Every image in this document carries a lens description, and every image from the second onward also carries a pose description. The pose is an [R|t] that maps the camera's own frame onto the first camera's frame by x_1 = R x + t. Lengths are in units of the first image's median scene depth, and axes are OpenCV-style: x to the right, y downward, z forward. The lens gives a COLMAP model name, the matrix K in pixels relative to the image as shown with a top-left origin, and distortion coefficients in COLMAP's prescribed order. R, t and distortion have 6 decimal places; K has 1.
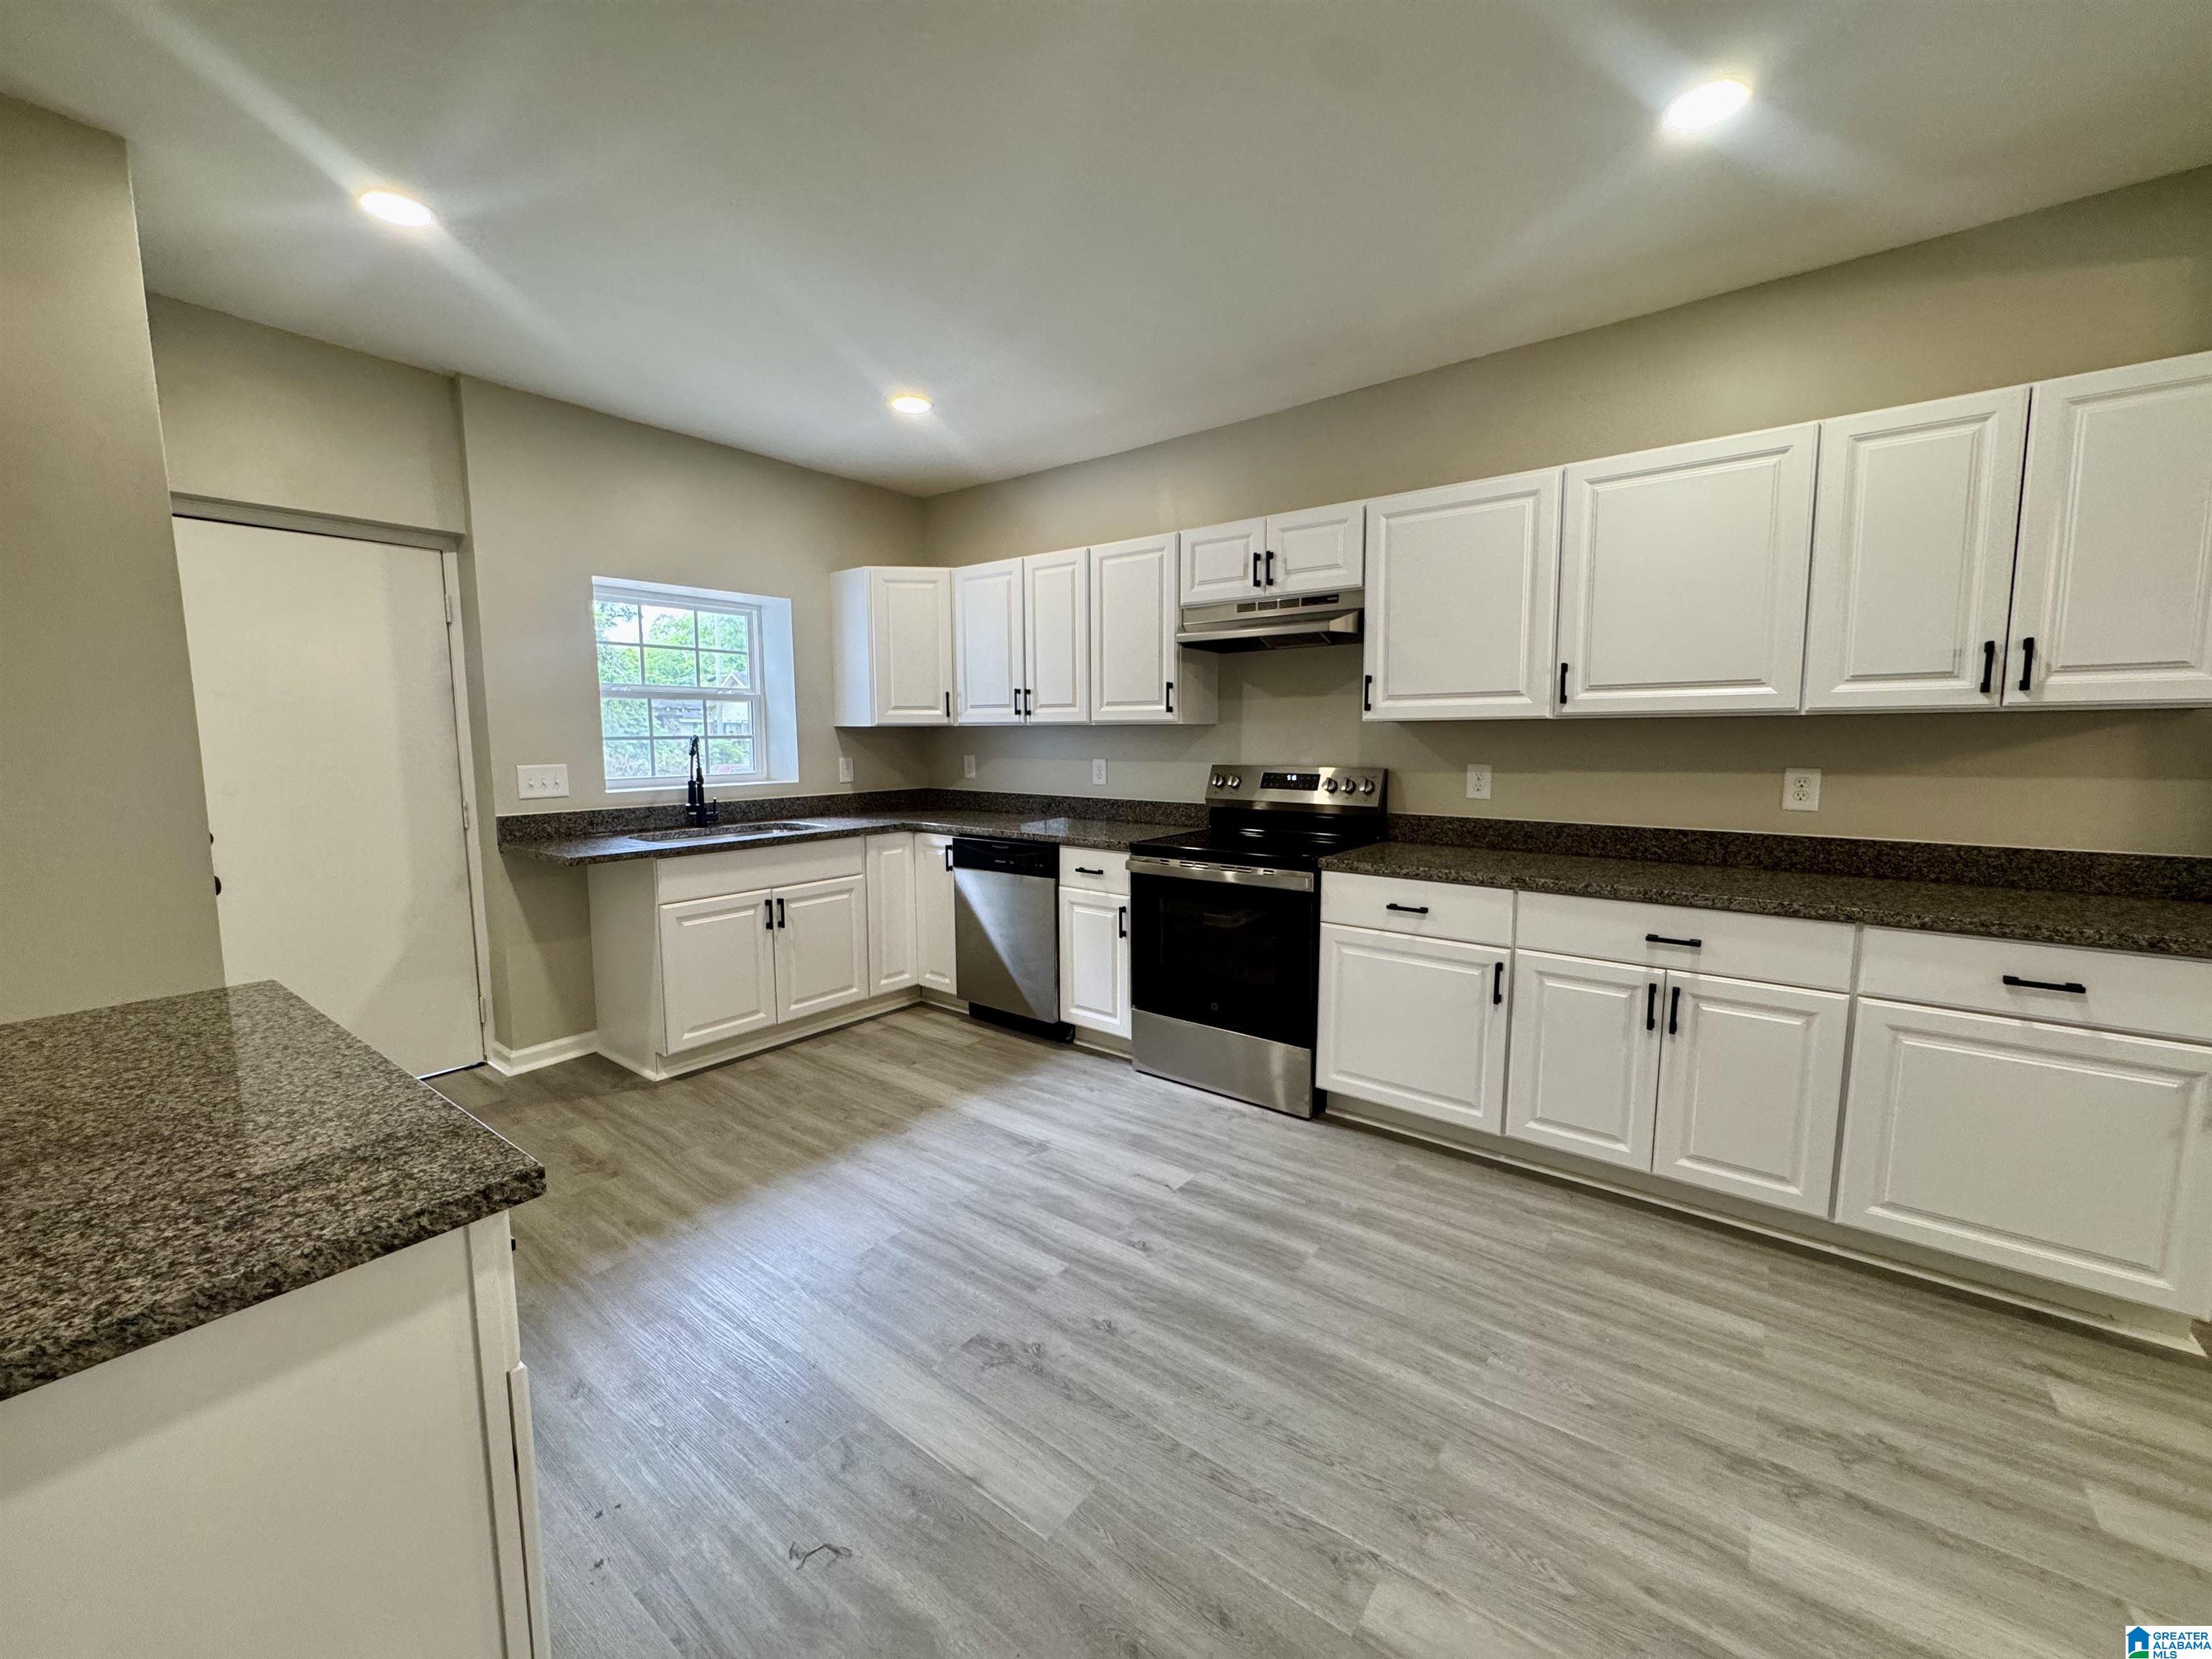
lens RADIAL K [[882.8, 0, 1129.0], [0, 882.8, 839.3], [0, 0, 1]] dist [-0.007095, -0.000183]
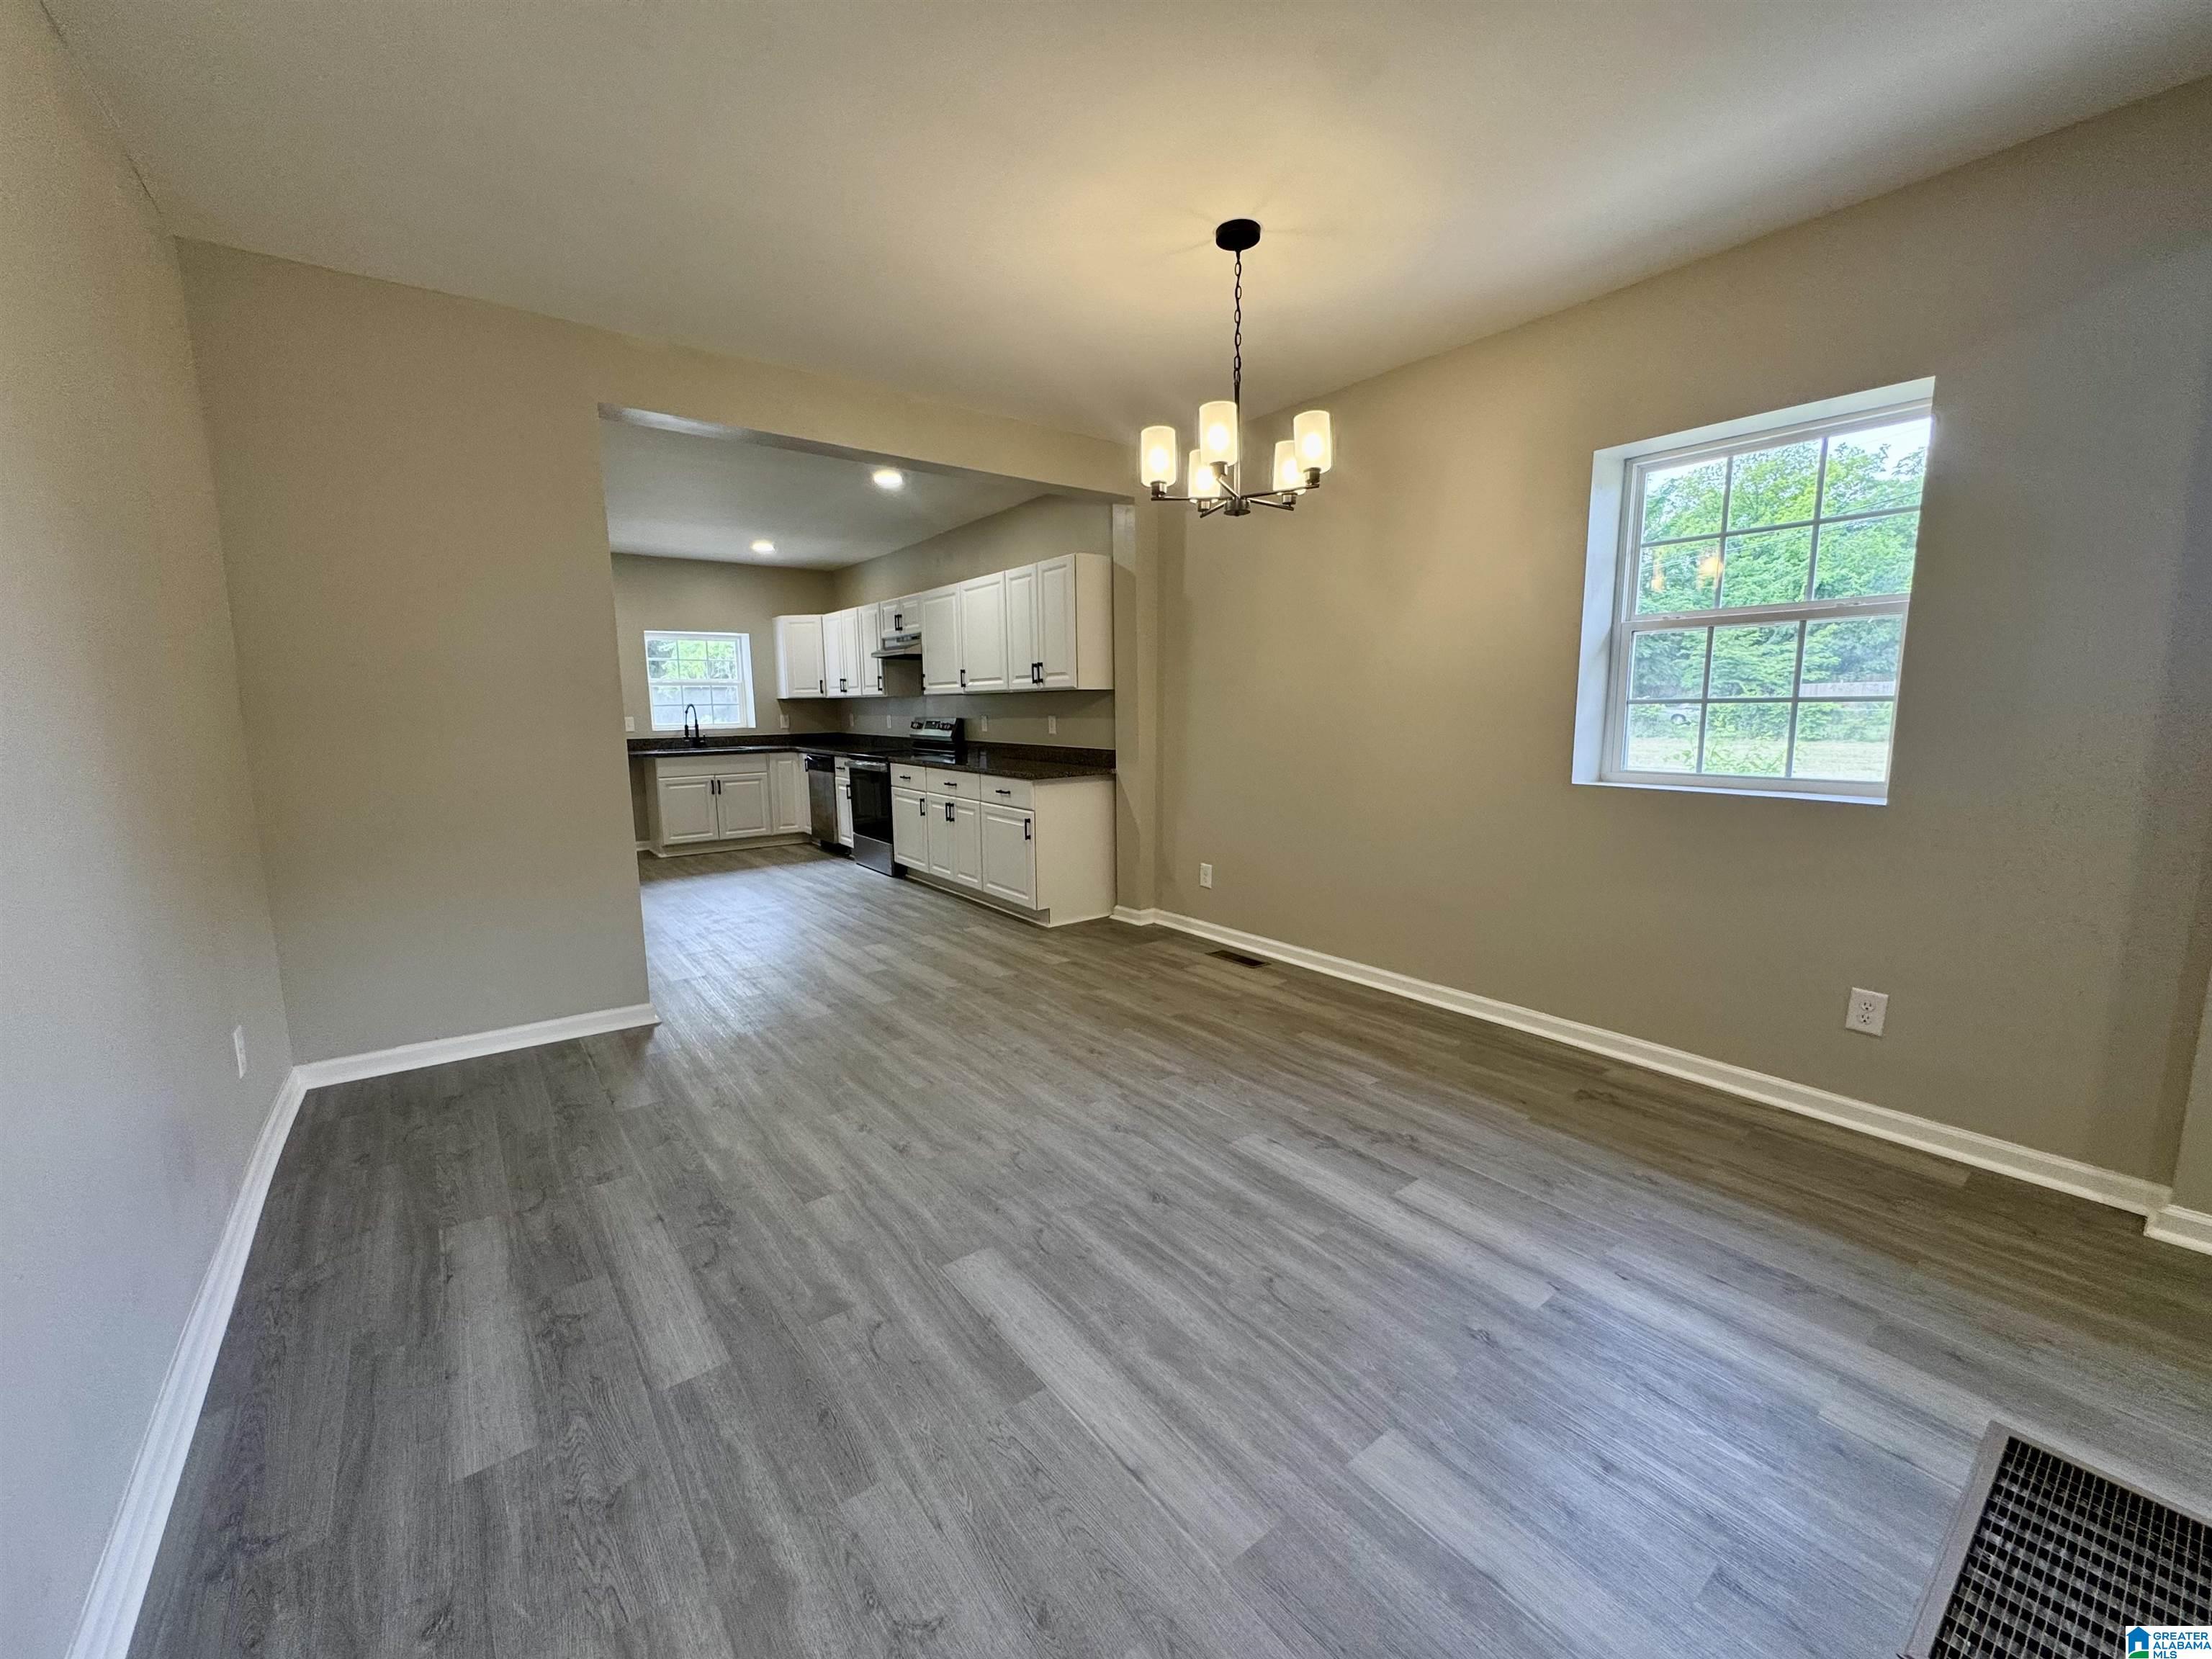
lens RADIAL K [[882.8, 0, 1103.6], [0, 882.8, 837.2], [0, 0, 1]] dist [-0.007095, -0.000183]
pose [[0.962884, 0.028903, -0.268362, 1.158731], [-0.017459, 0.998837, 0.044932, 0.097926], [0.269349, -0.038579, 0.962270, -0.879632]]
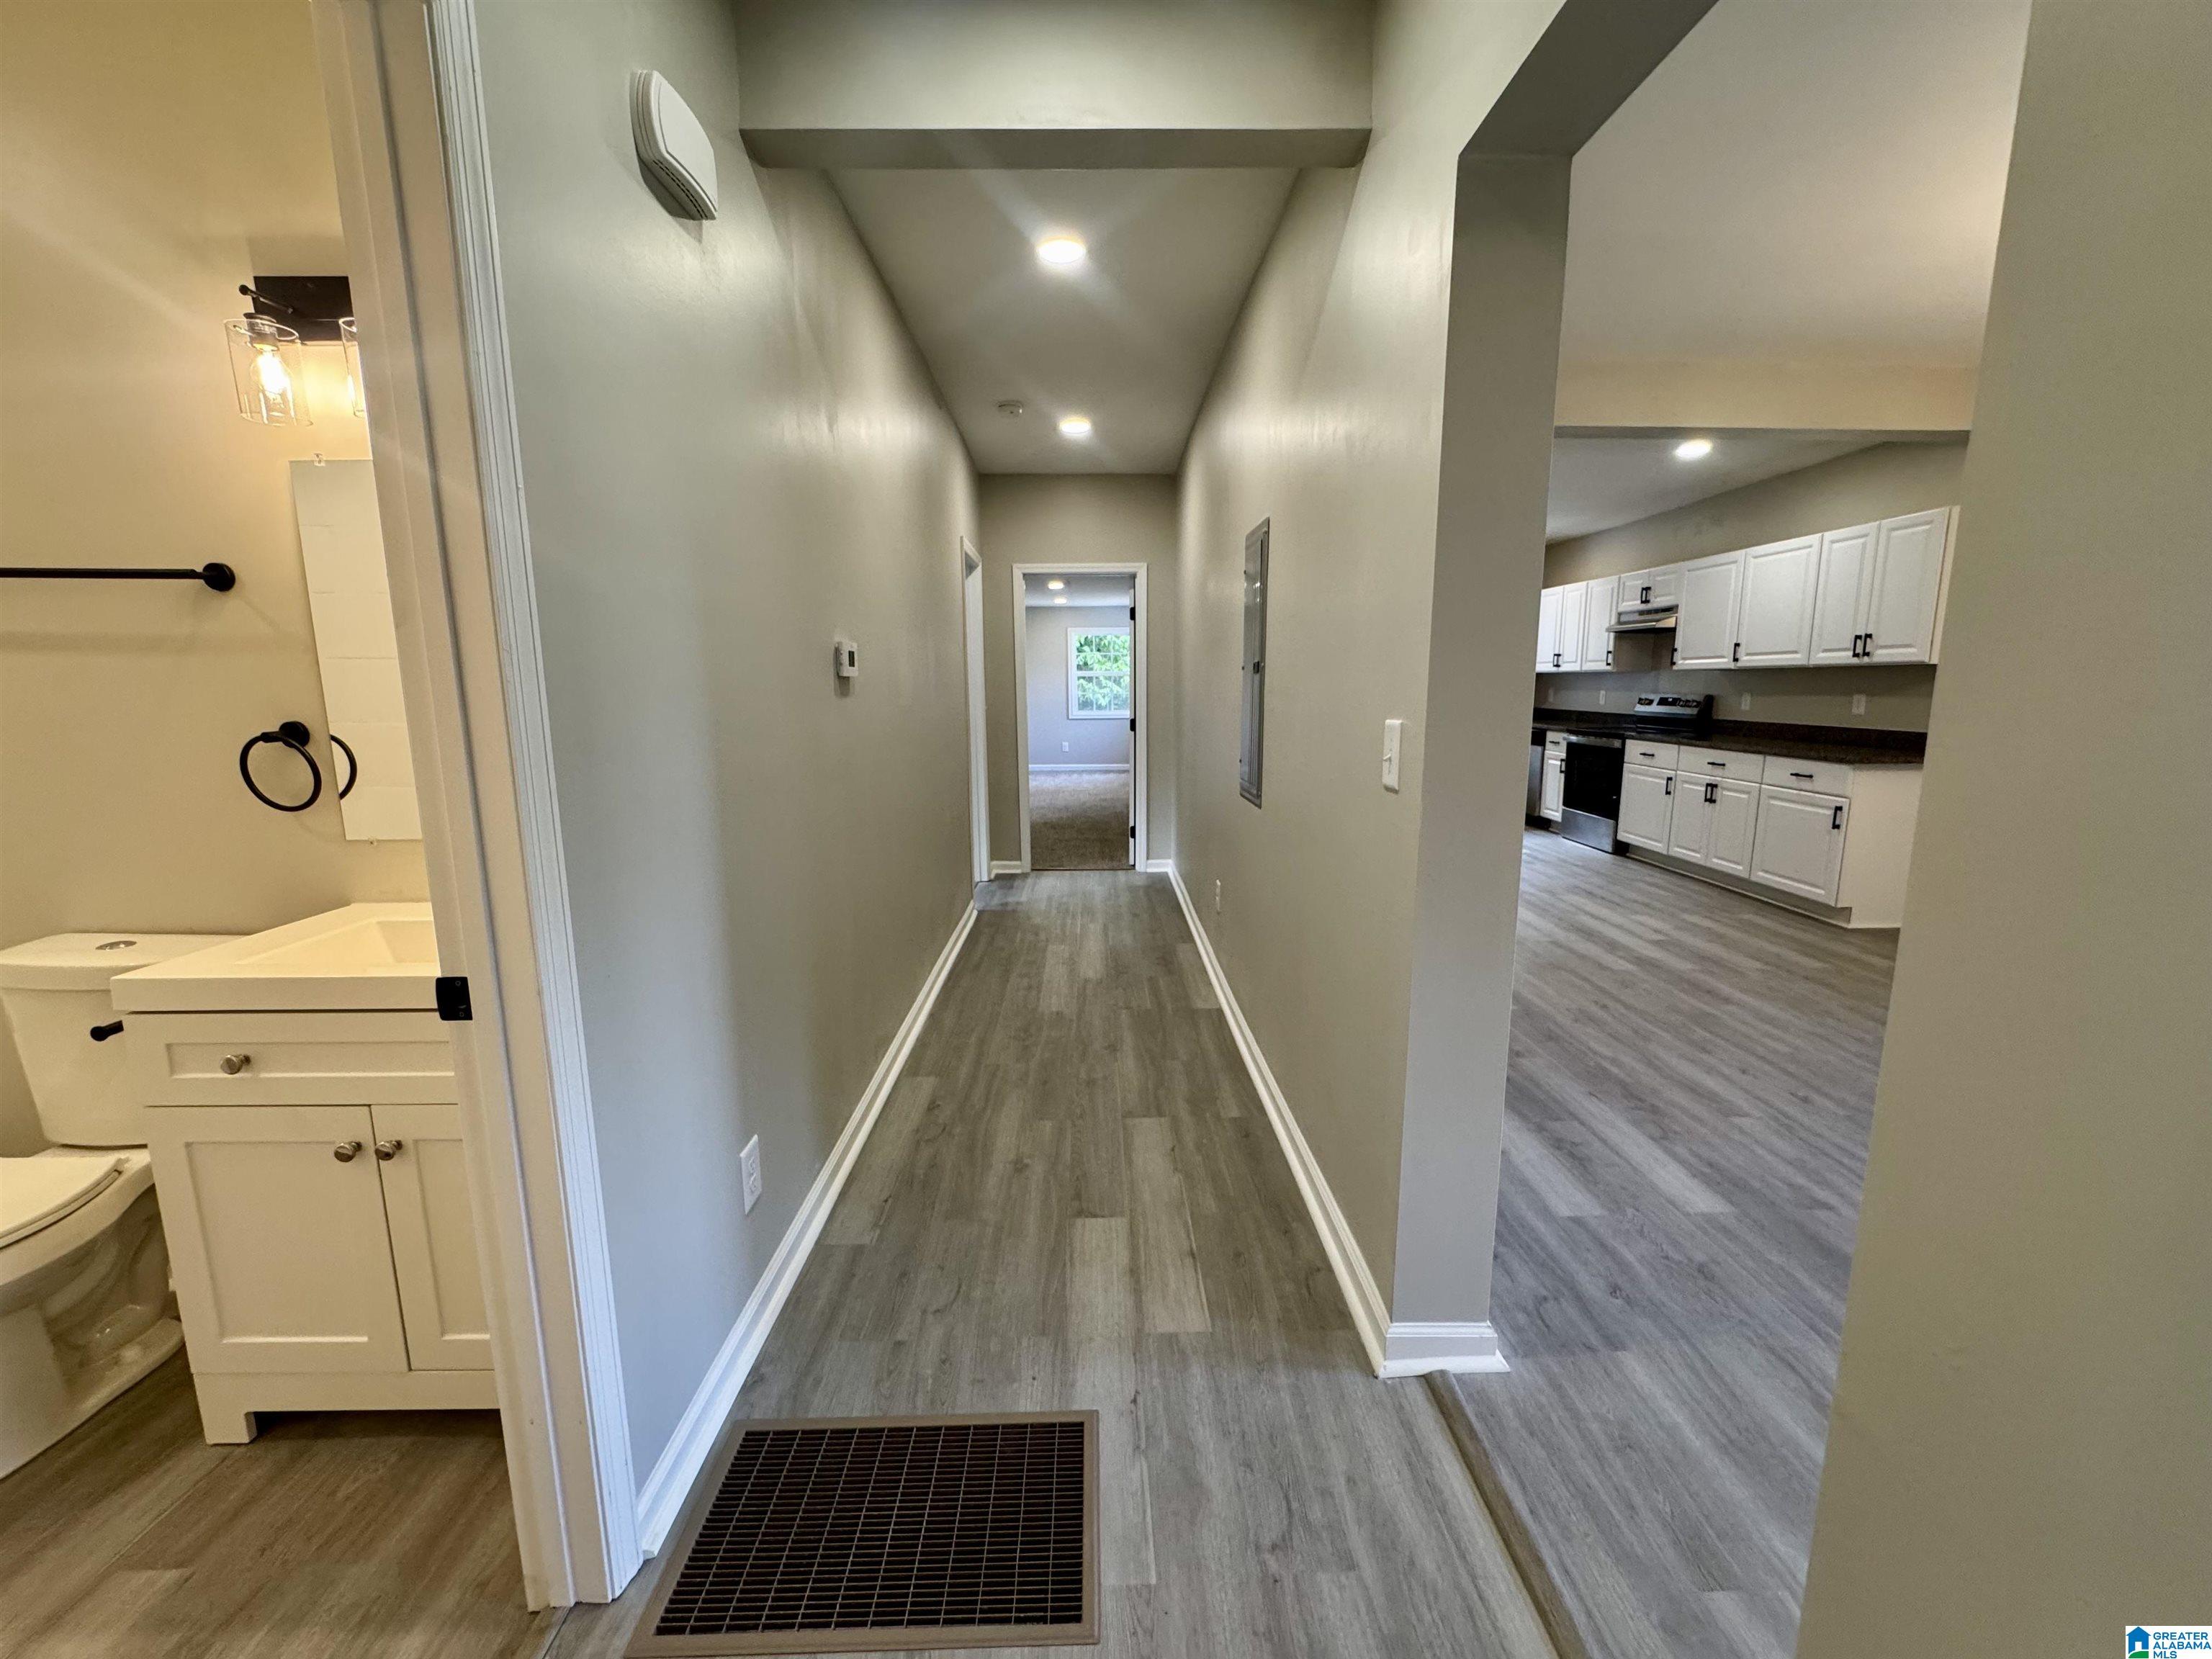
lens RADIAL K [[882.8, 0, 1099.9], [0, 882.8, 827.2], [0, 0, 1]] dist [-0.007095, -0.000183]
pose [[0.610623, 0.122085, -0.782454, 1.003265], [-0.078848, 0.992509, 0.093326, 0.131298], [0.787986, 0.004708, 0.615675, -1.205965]]
